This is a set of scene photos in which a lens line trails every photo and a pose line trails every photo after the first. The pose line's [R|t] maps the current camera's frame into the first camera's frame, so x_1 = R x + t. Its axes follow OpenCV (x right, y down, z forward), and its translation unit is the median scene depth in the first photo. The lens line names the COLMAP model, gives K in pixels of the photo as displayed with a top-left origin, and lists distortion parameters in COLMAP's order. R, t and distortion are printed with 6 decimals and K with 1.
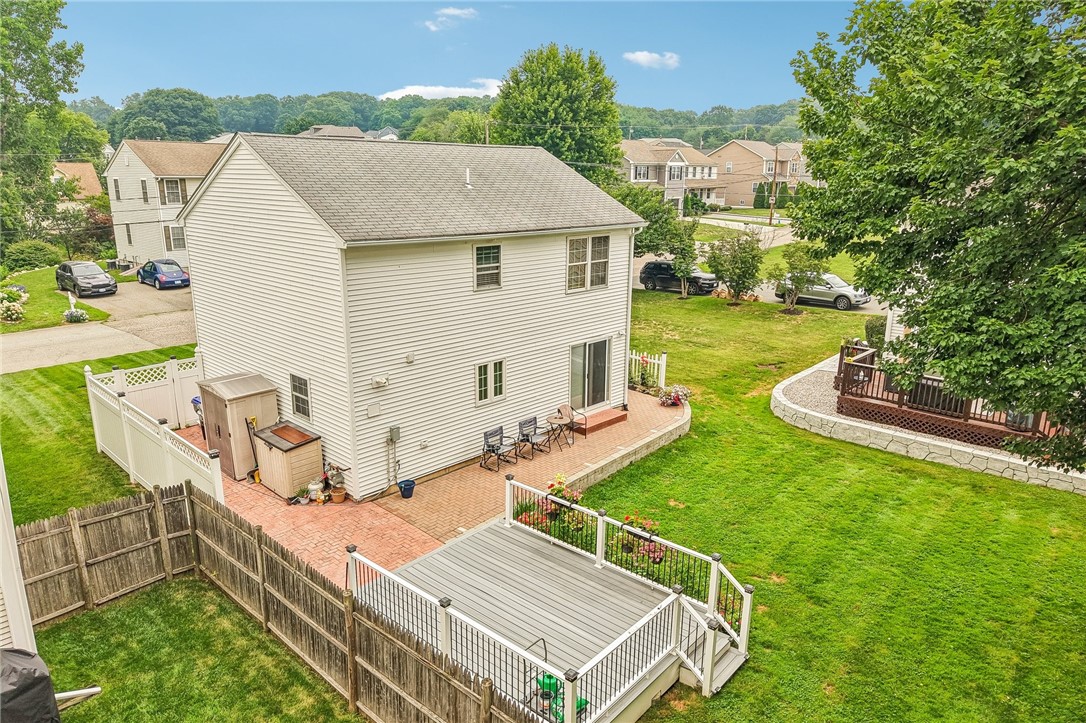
lens RADIAL K [[717.9, 0, 543.5], [0, 717.9, 373.3], [0, 0, 1]] dist [0.059152, -0.077924]
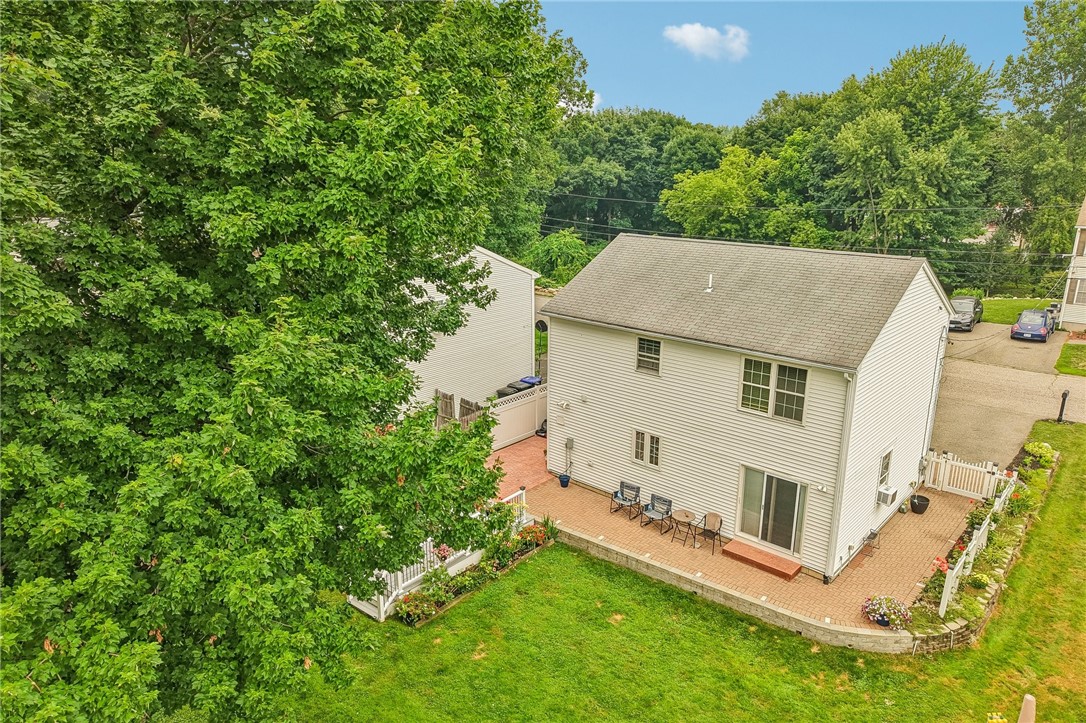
lens RADIAL K [[717.9, 0, 543.5], [0, 717.9, 373.3], [0, 0, 1]] dist [0.059152, -0.077924]
pose [[0.018325, 0.270158, -0.962642, 1.042358], [-0.273006, 0.927568, 0.255118, -0.363751], [0.961838, 0.258132, 0.090753, 0.694220]]
